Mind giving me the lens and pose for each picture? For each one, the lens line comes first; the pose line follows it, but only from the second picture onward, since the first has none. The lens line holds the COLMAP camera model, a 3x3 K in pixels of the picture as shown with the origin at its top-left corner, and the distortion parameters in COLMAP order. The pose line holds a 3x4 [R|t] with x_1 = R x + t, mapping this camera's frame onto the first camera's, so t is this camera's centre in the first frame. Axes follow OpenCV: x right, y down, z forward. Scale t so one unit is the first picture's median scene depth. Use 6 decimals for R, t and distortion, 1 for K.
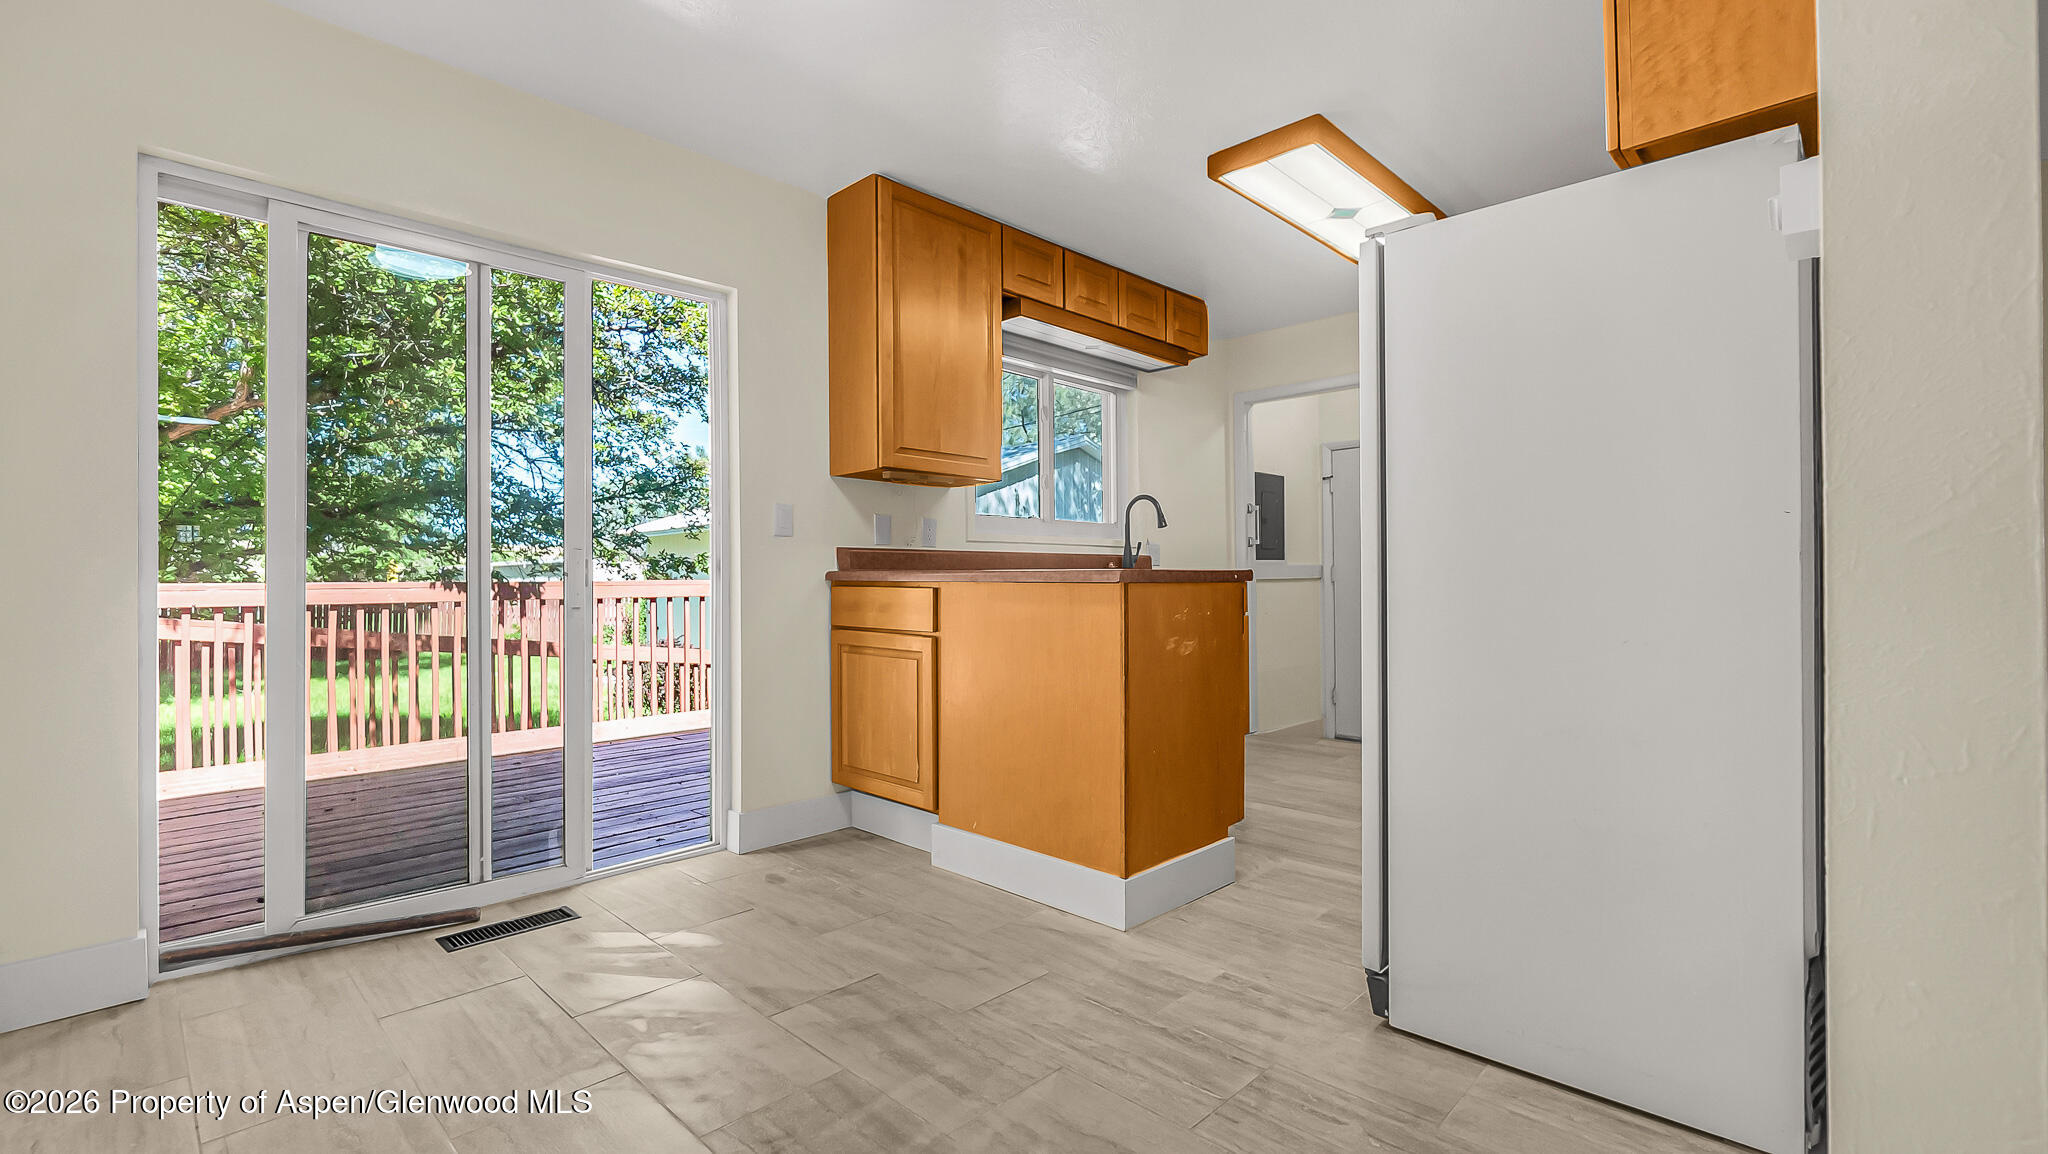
lens RADIAL K [[903.8, 0, 1041.0], [0, 903.8, 579.2], [0, 0, 1]] dist [-0.000856, 0.000107]
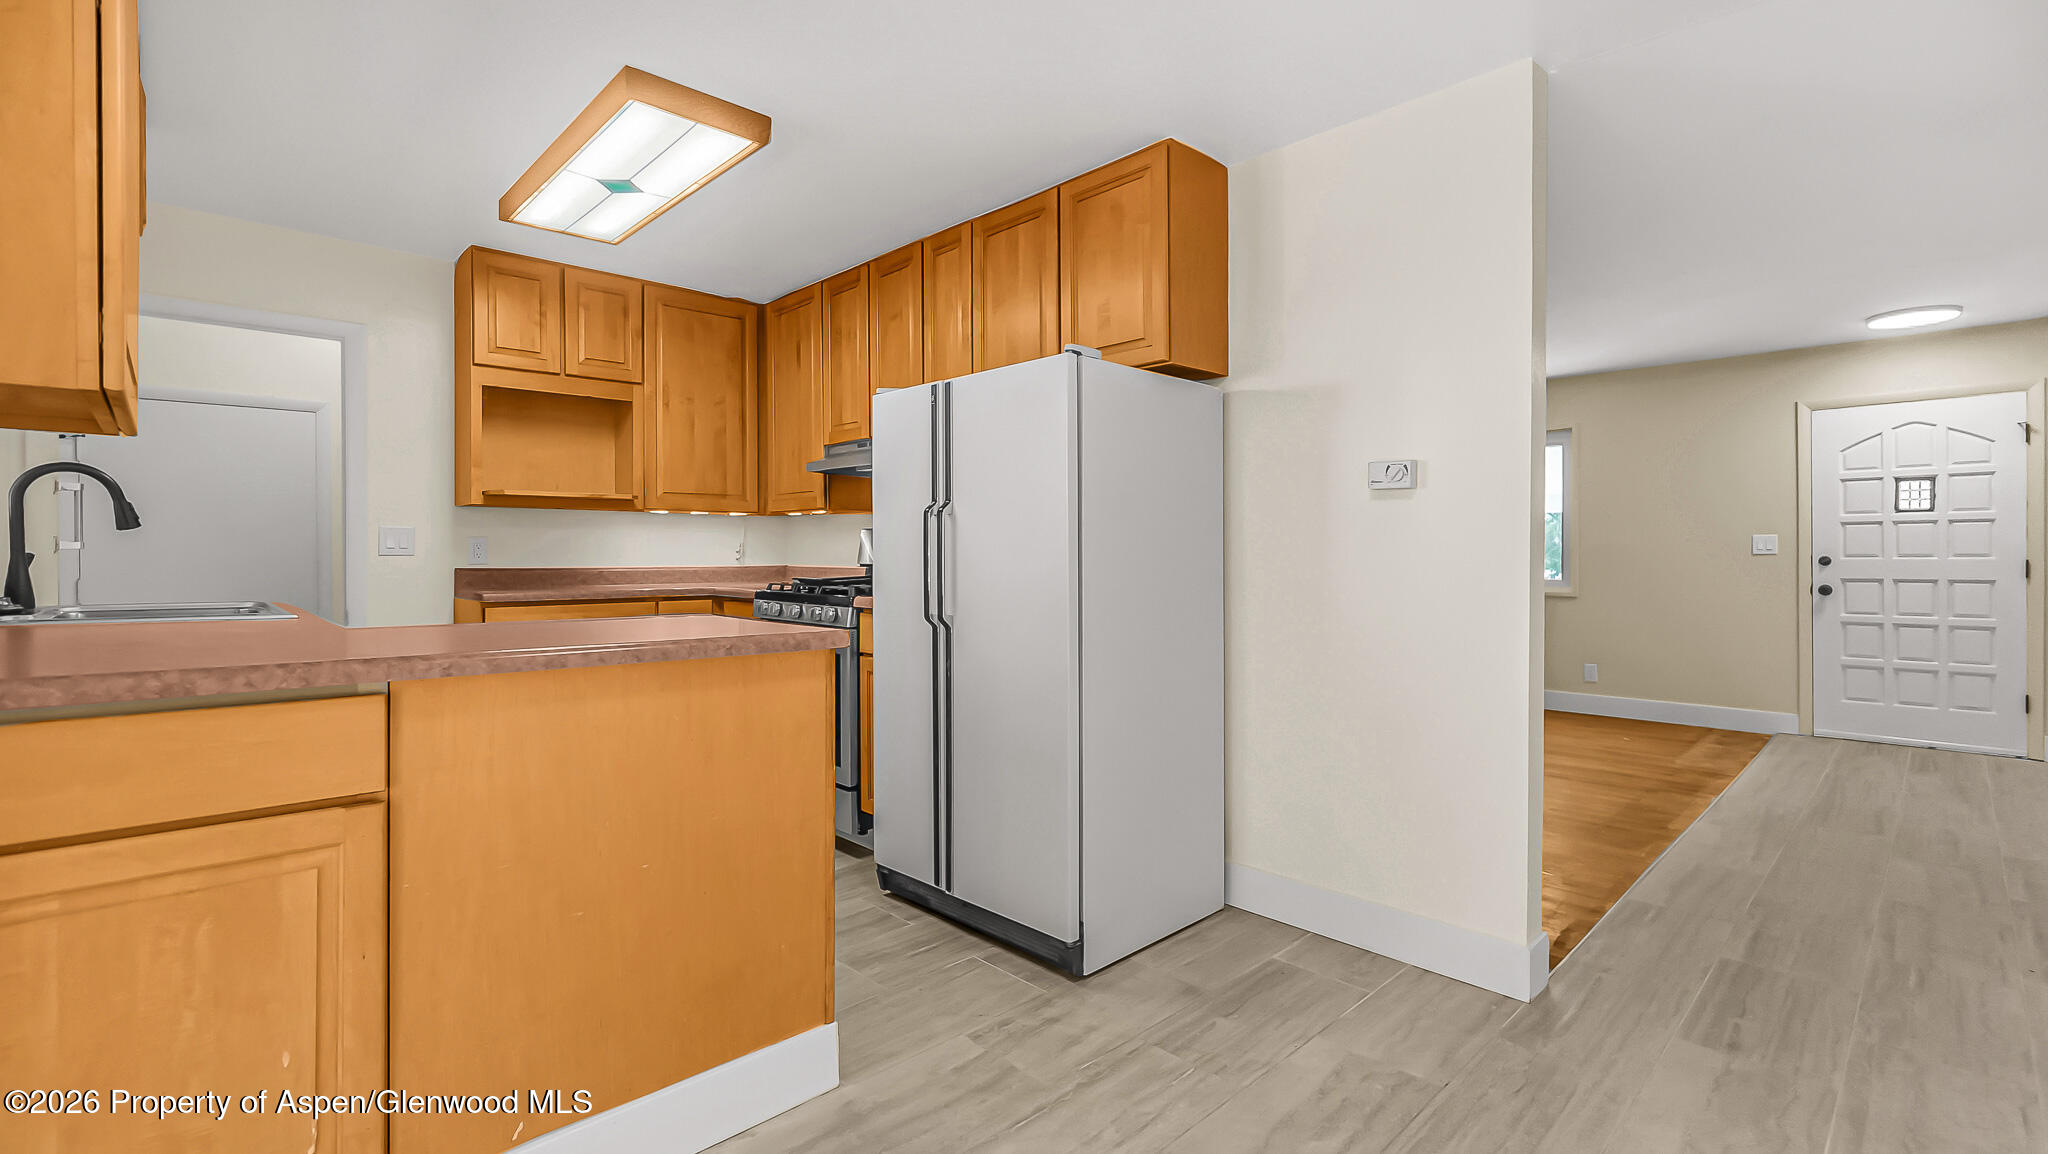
lens RADIAL K [[903.8, 0, 1029.6], [0, 903.8, 561.0], [0, 0, 1]] dist [-0.000856, 0.000107]
pose [[0.030669, 0.003144, 0.999525, -0.842128], [-0.004077, 0.999987, -0.003020, -0.085575], [-0.999521, -0.003983, 0.030682, 0.974483]]
